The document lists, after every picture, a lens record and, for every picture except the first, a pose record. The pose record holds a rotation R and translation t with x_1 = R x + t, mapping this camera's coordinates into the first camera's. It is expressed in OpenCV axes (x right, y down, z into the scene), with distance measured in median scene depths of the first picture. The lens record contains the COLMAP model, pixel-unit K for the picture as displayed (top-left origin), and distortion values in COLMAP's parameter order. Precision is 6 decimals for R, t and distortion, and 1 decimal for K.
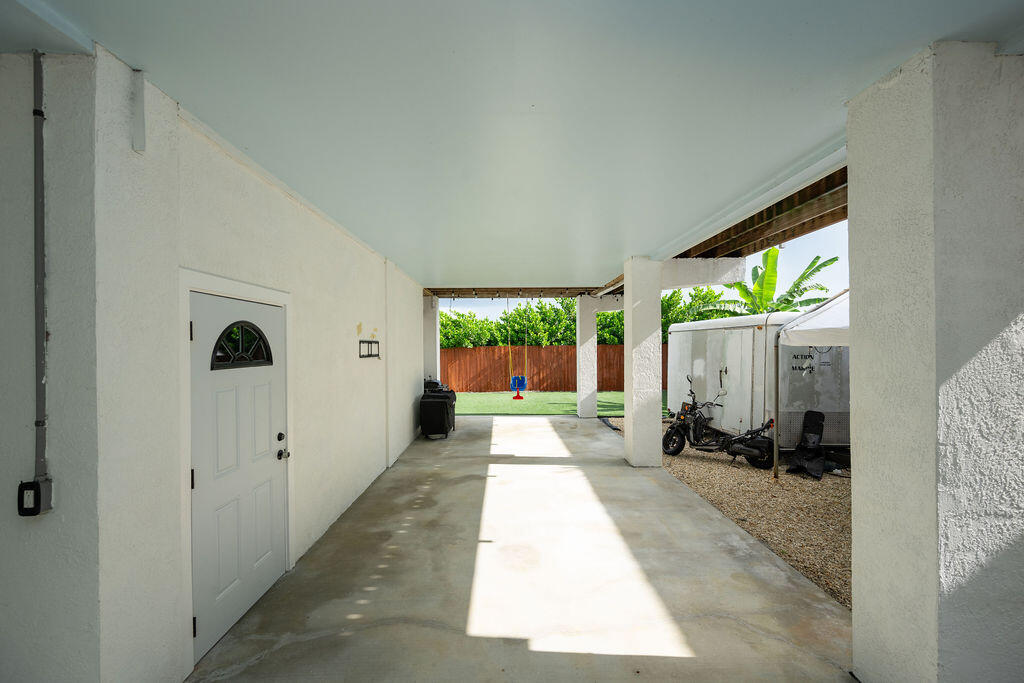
lens RADIAL K [[402.5, 0, 517.4], [0, 402.5, 346.4], [0, 0, 1]] dist [0.000030, -0.000653]
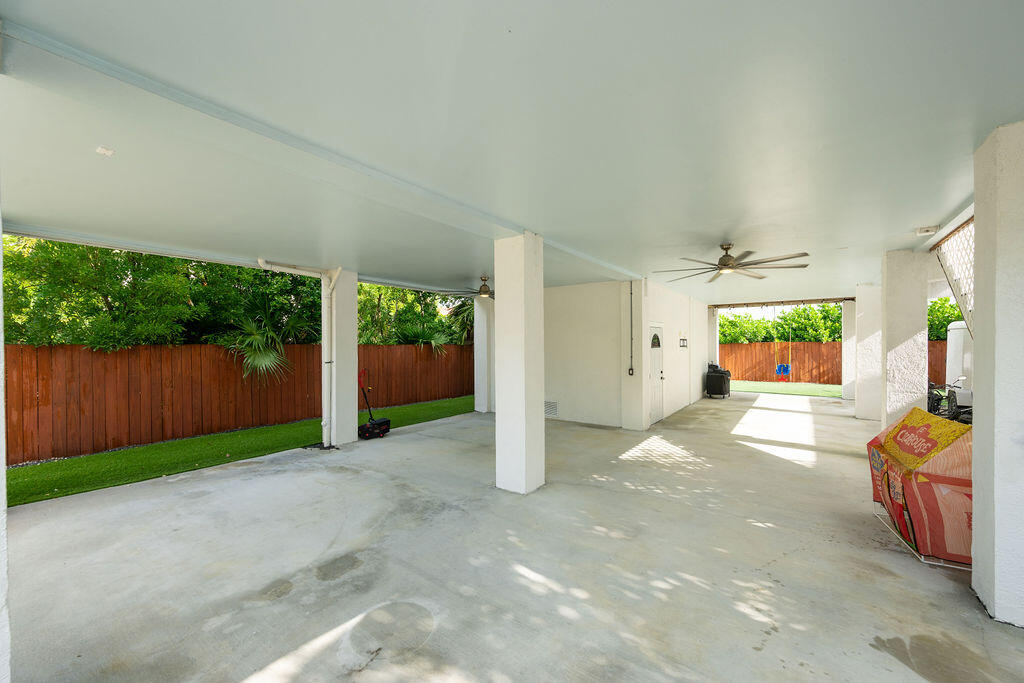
lens RADIAL K [[402.5, 0, 512.3], [0, 402.5, 346.0], [0, 0, 1]] dist [0.000030, -0.000653]
pose [[0.791165, 0.007022, -0.611562, 0.086543], [-0.002320, 0.999961, 0.008480, 0.002933], [0.611598, -0.005290, 0.791151, -0.496192]]
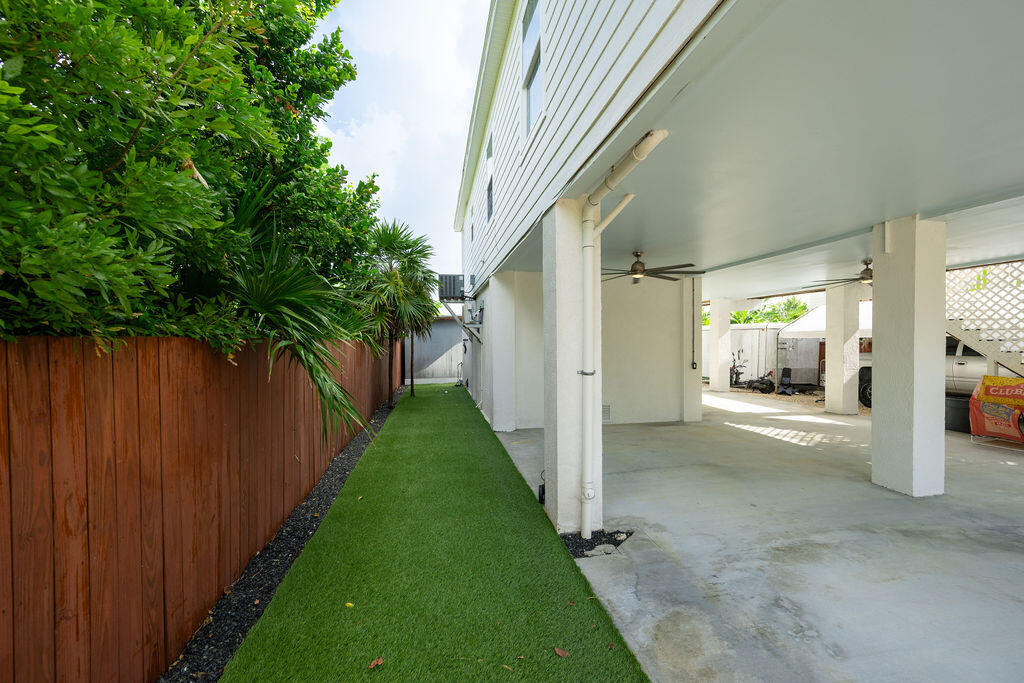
lens RADIAL K [[402.5, 0, 515.1], [0, 402.5, 348.1], [0, 0, 1]] dist [0.000030, -0.000653]
pose [[0.987506, -0.000923, 0.157581, -0.557310], [-0.001948, 0.999835, 0.018065, 0.008327], [-0.157571, -0.018146, 0.987341, -0.485017]]
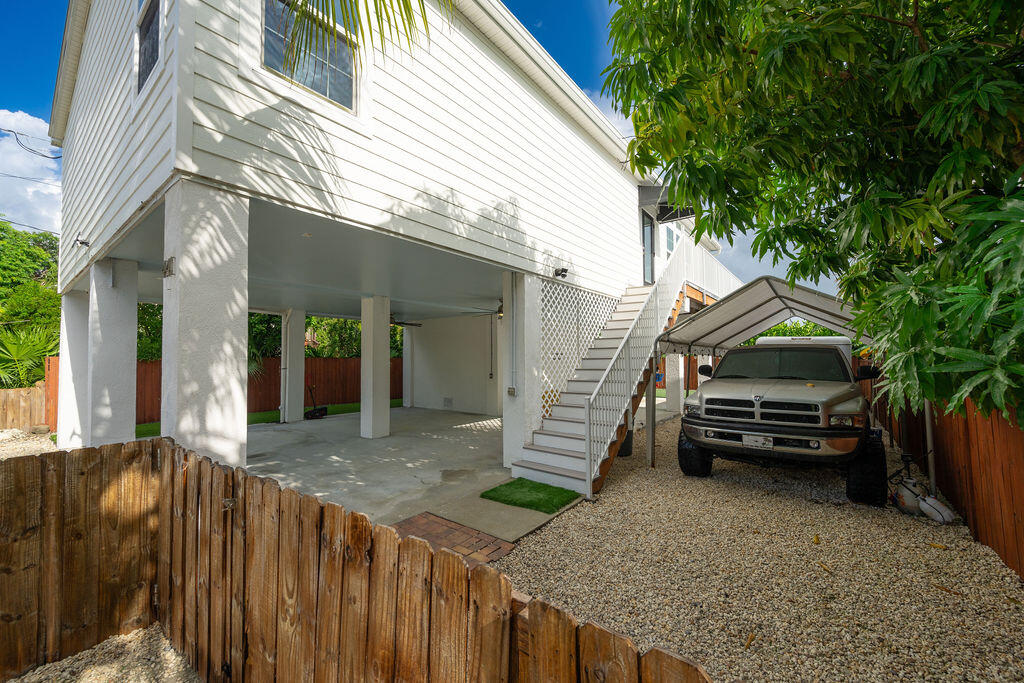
lens RADIAL K [[402.5, 0, 507.7], [0, 402.5, 348.4], [0, 0, 1]] dist [0.000030, -0.000653]
pose [[0.767083, -0.011079, -0.641452, 0.478517], [-0.004858, 0.999722, -0.023076, 0.005473], [0.641530, 0.020818, 0.766816, -0.570484]]
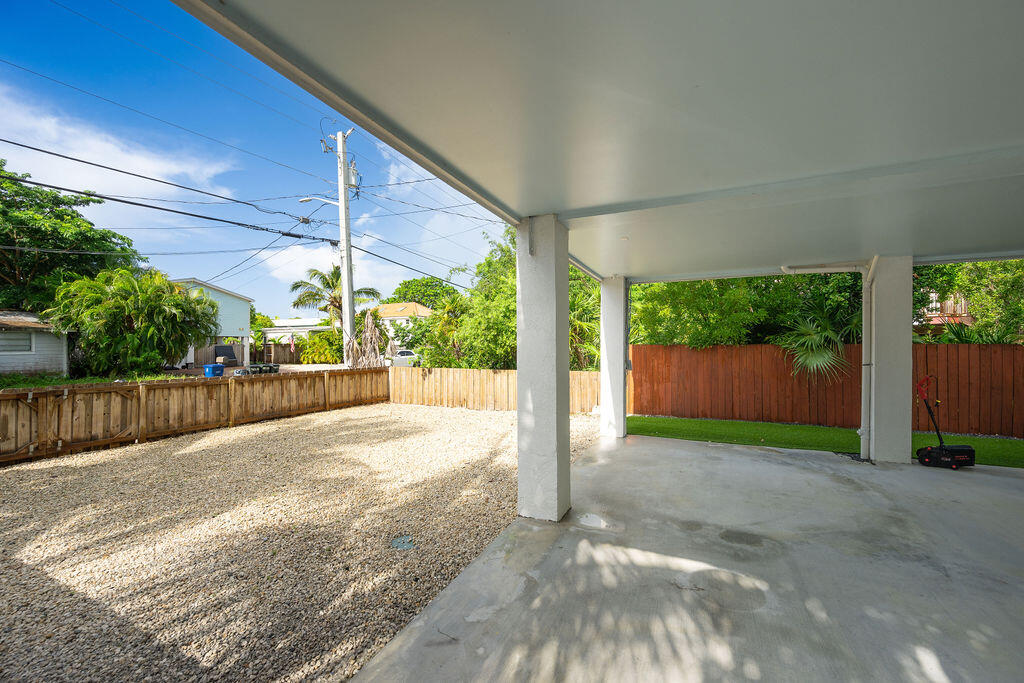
lens RADIAL K [[402.5, 0, 508.8], [0, 402.5, 349.3], [0, 0, 1]] dist [0.000030, -0.000653]
pose [[-0.443795, 0.017147, -0.895964, 0.181030], [0.005904, 0.999851, 0.016211, 0.001490], [0.896109, 0.001905, -0.443830, -0.385100]]
